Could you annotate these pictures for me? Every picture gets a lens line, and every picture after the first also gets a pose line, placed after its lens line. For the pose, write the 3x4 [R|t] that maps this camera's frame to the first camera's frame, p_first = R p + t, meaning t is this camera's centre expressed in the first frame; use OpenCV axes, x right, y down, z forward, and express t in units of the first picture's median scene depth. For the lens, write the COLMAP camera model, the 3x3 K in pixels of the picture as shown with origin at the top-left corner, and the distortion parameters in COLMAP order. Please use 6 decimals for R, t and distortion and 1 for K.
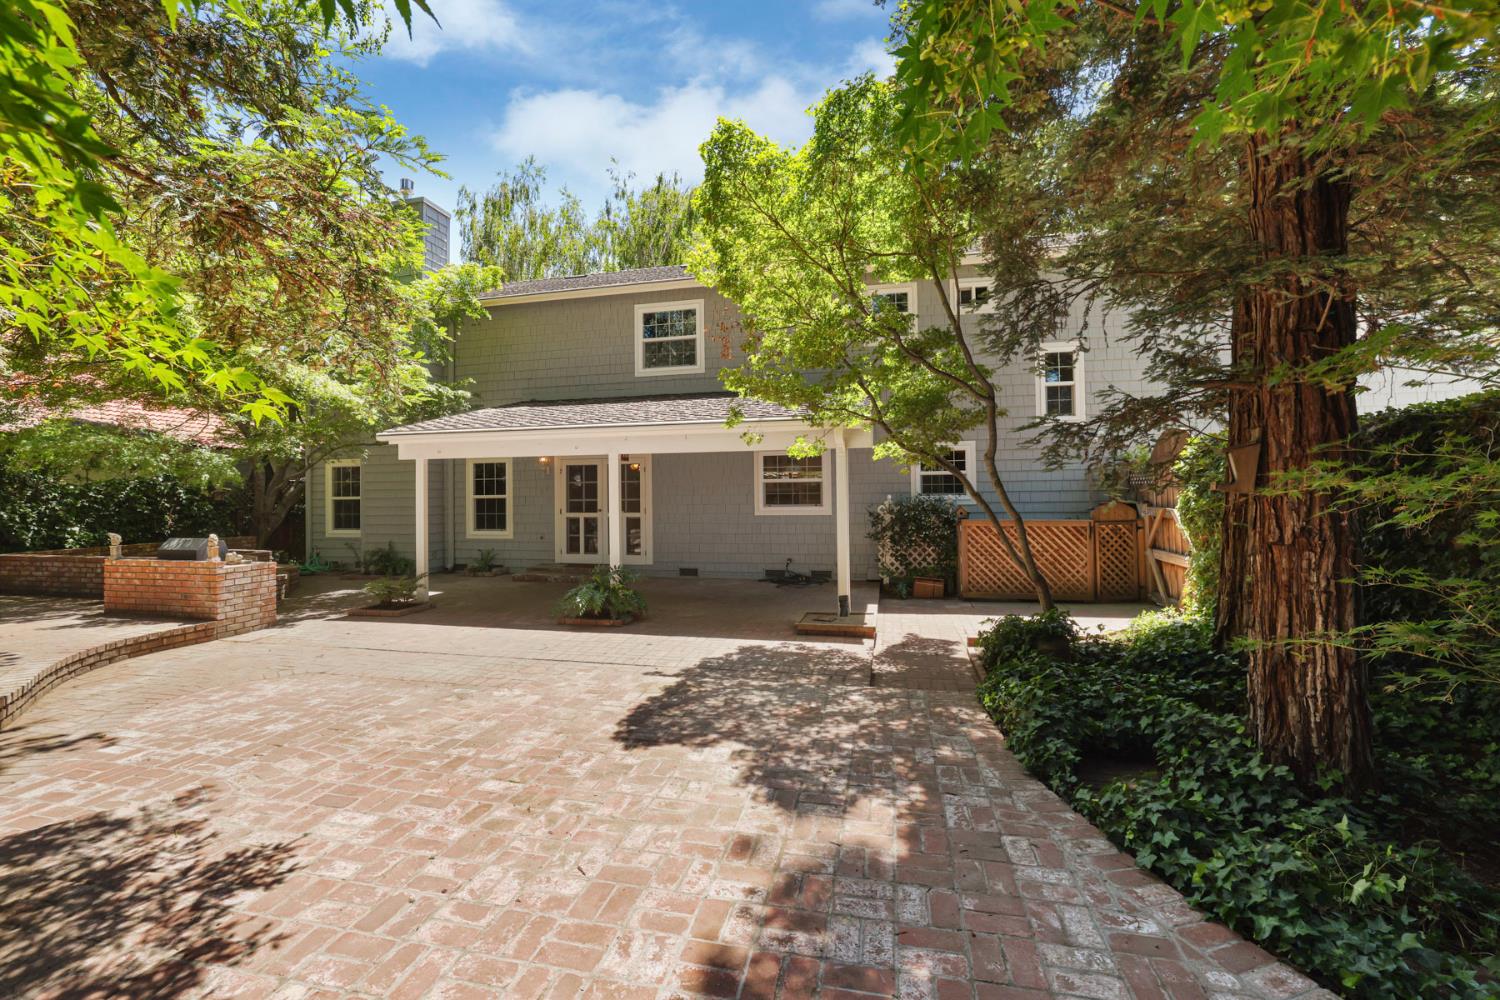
lens RADIAL K [[650.5, 0, 747.4], [0, 650.5, 497.2], [0, 0, 1]] dist [-0.036767, 0.012604]
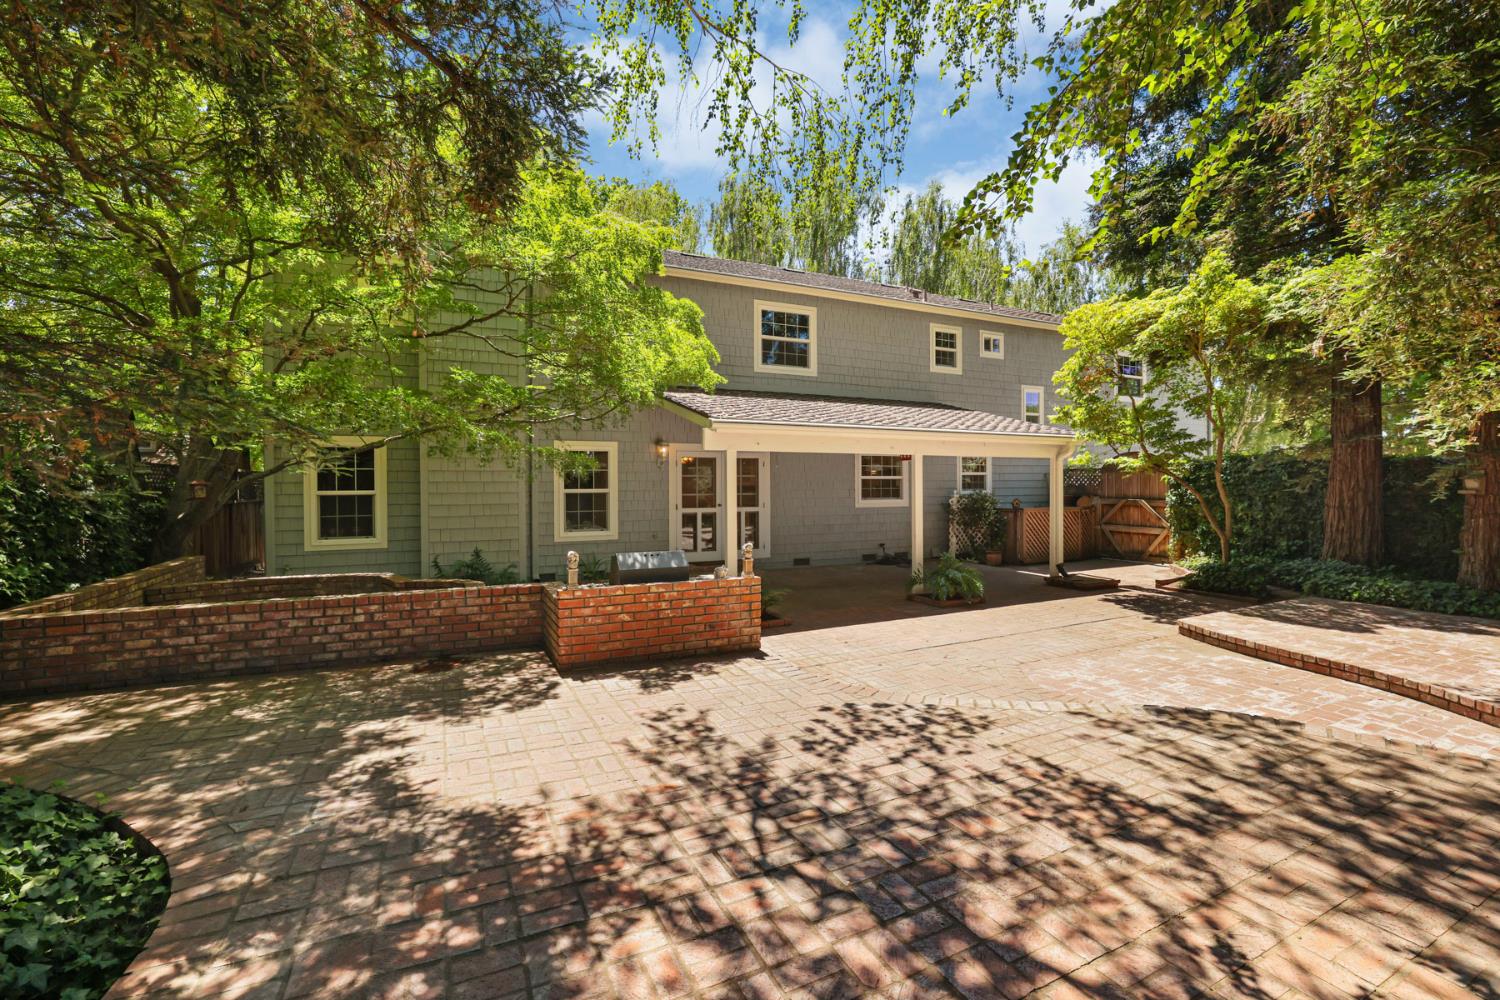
lens RADIAL K [[650.5, 0, 741.5], [0, 650.5, 494.8], [0, 0, 1]] dist [-0.036767, 0.012604]
pose [[0.763941, -0.004494, 0.645270, -0.849932], [0.000528, 0.999980, 0.006340, -0.001741], [-0.645285, -0.004503, 0.763928, 0.251286]]
